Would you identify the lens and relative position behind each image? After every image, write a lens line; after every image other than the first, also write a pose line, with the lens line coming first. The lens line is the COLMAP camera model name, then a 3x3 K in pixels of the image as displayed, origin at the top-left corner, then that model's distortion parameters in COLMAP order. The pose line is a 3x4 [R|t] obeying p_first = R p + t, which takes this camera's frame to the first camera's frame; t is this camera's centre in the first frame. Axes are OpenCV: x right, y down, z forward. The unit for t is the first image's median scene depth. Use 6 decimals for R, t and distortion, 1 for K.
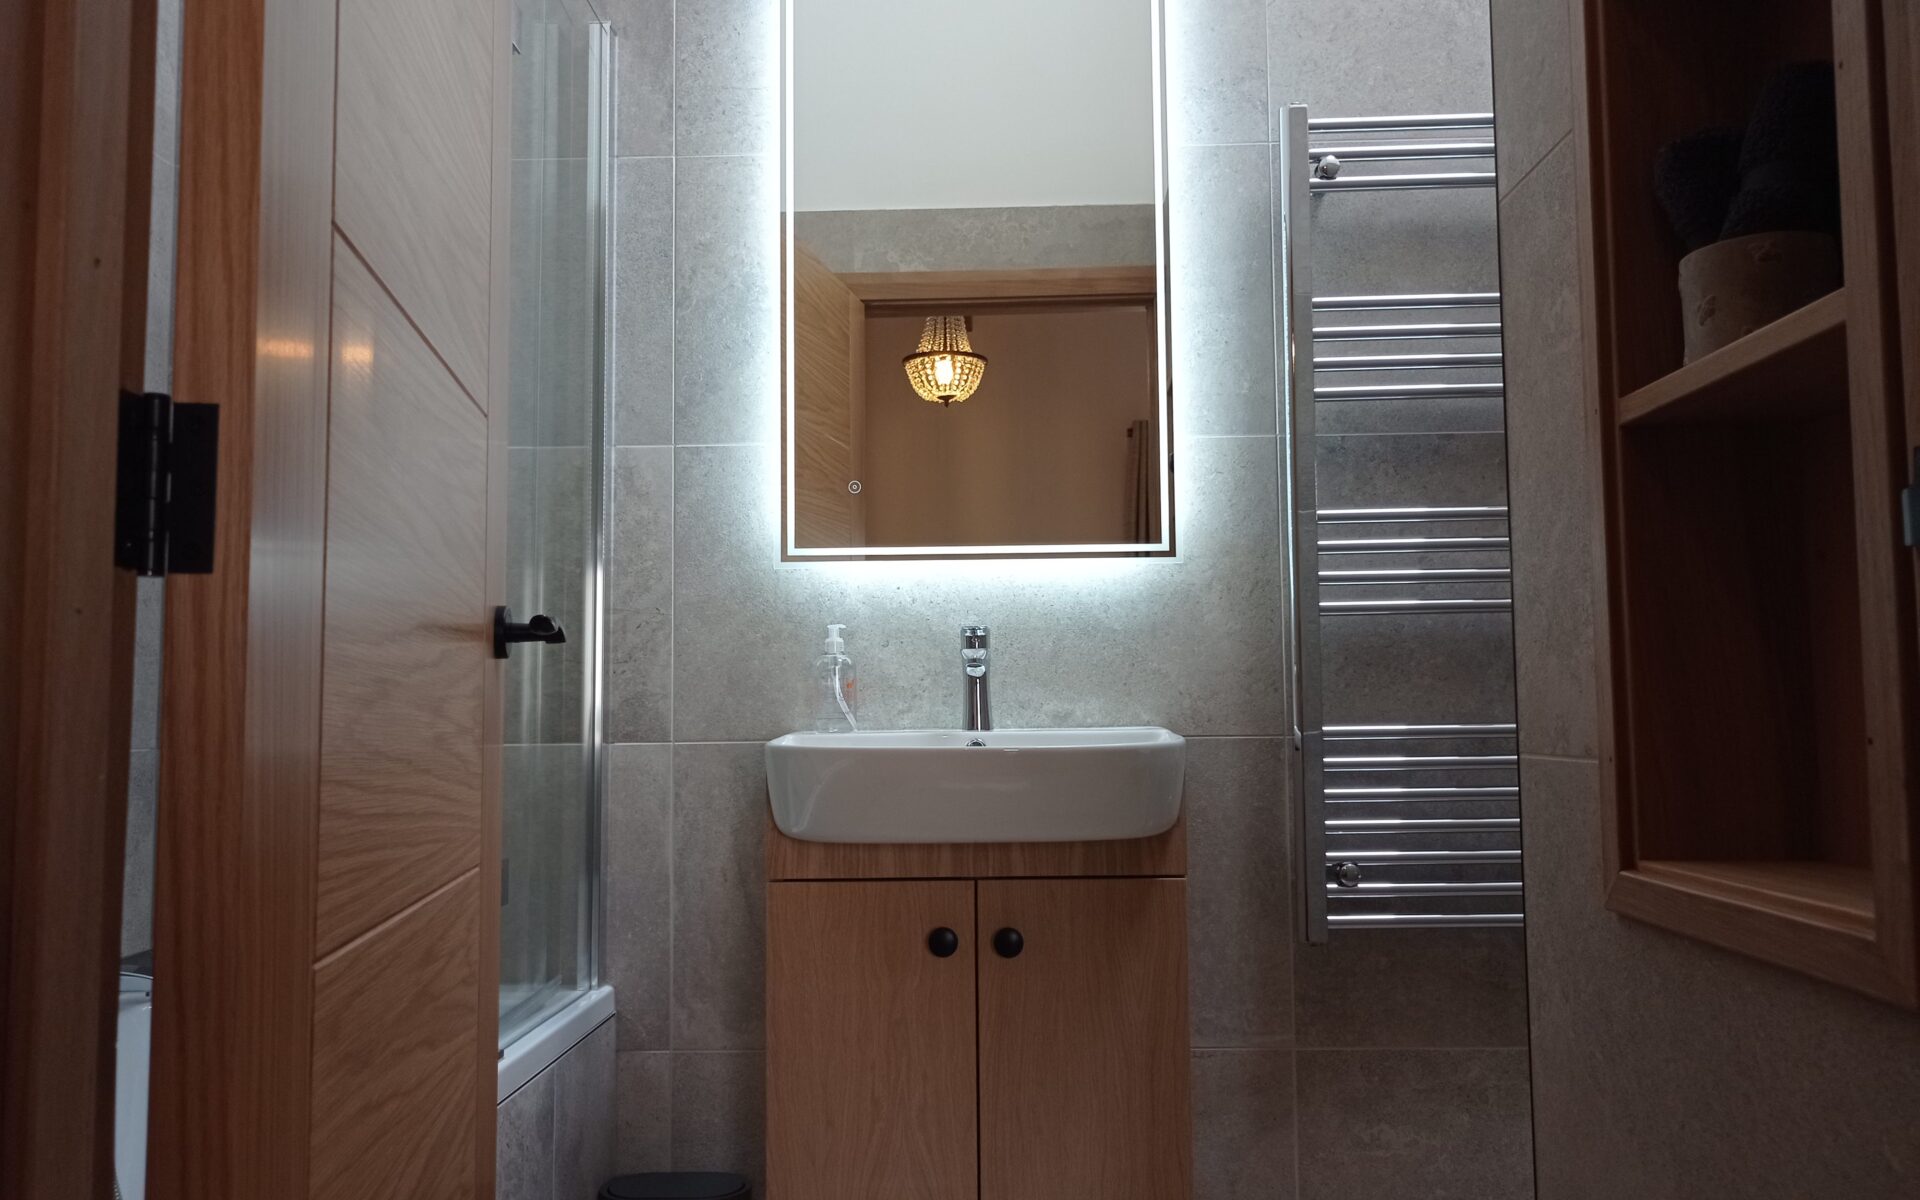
lens RADIAL K [[1440.5, 0, 960.0], [0, 1440.5, 600.0], [0, 0, 1]] dist [0.008059, 0.001136]
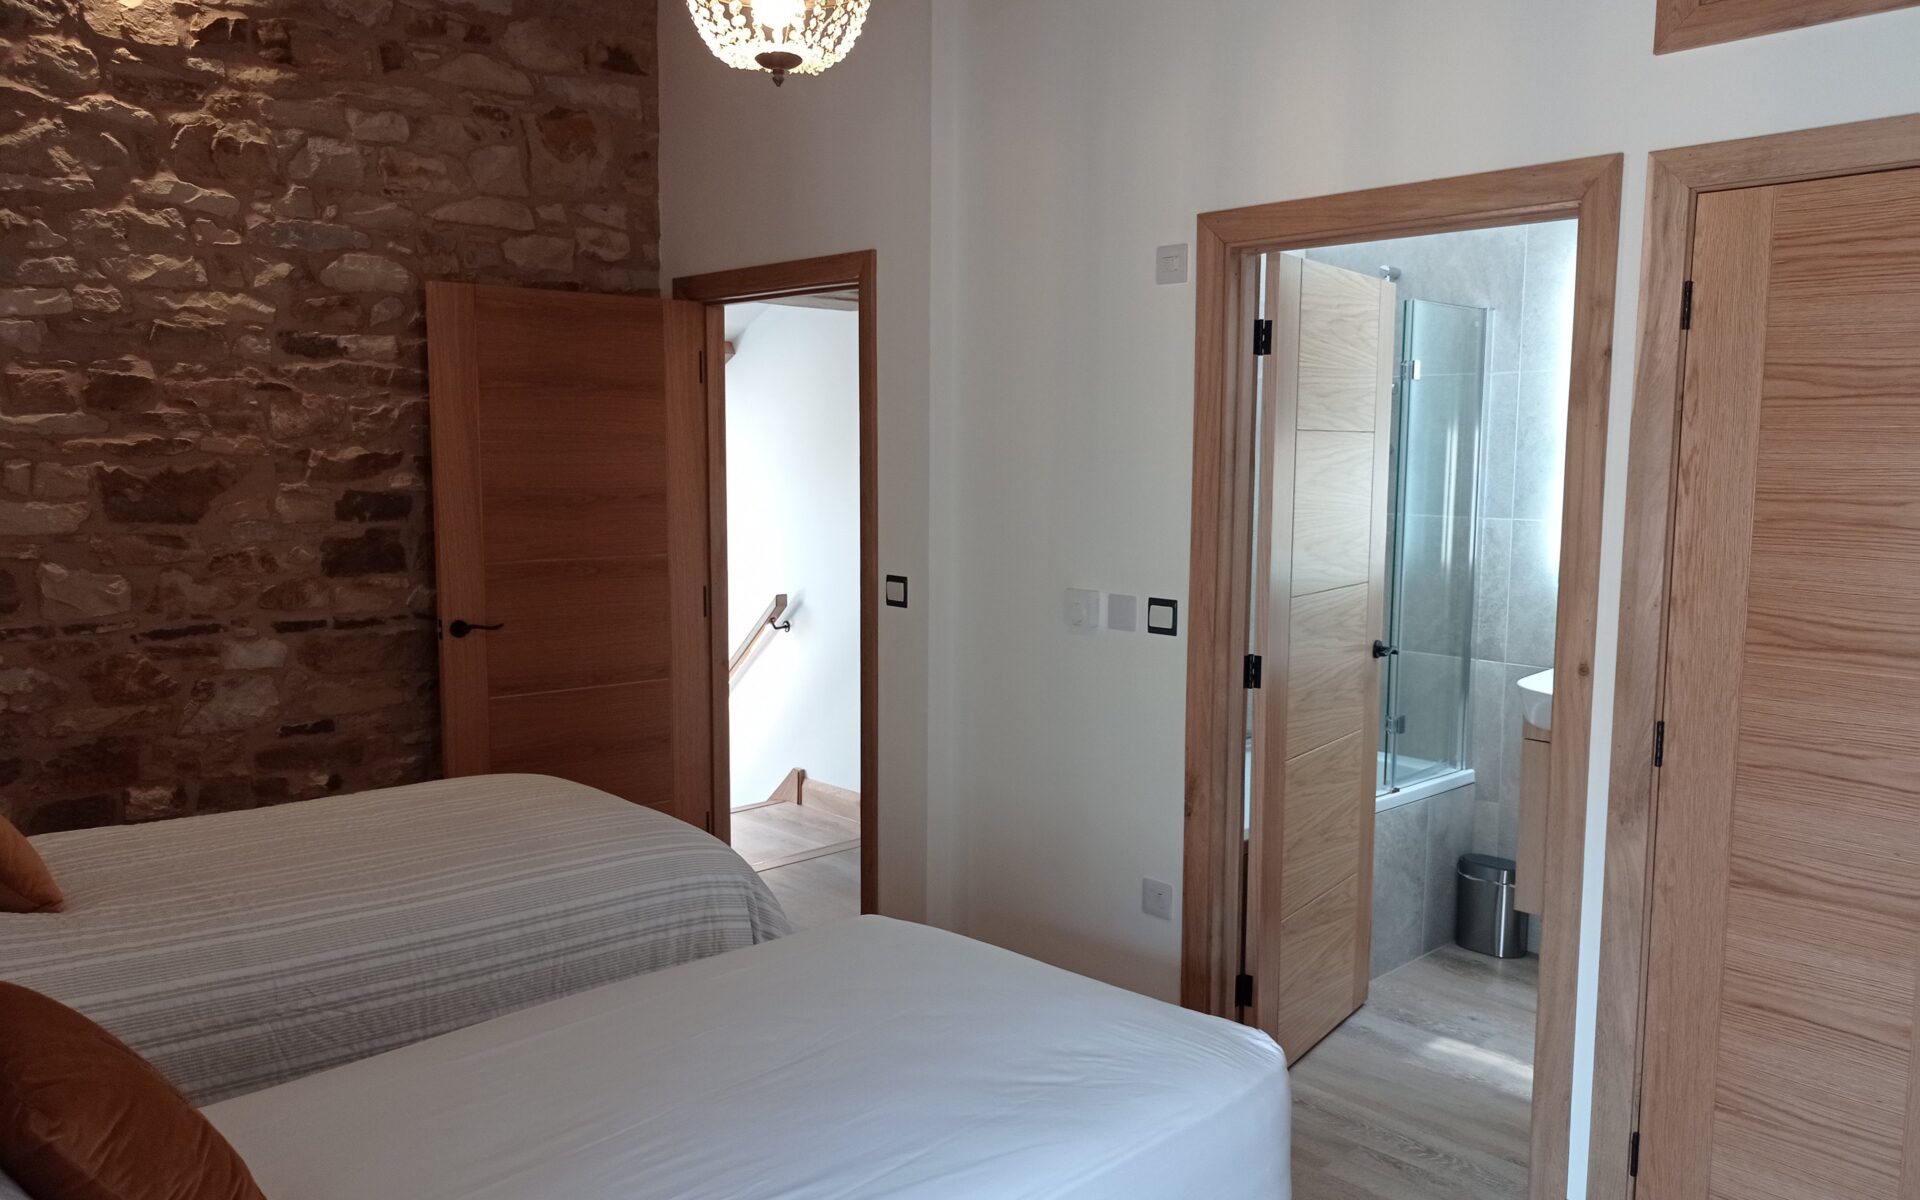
lens RADIAL K [[1440.5, 0, 960.0], [0, 1440.5, 600.0], [0, 0, 1]] dist [0.008059, 0.001136]
pose [[0.706424, 0.093328, -0.701609, 0.707612], [0.039671, 0.984490, 0.170899, -0.383307], [0.706677, -0.148561, 0.691764, -1.004795]]
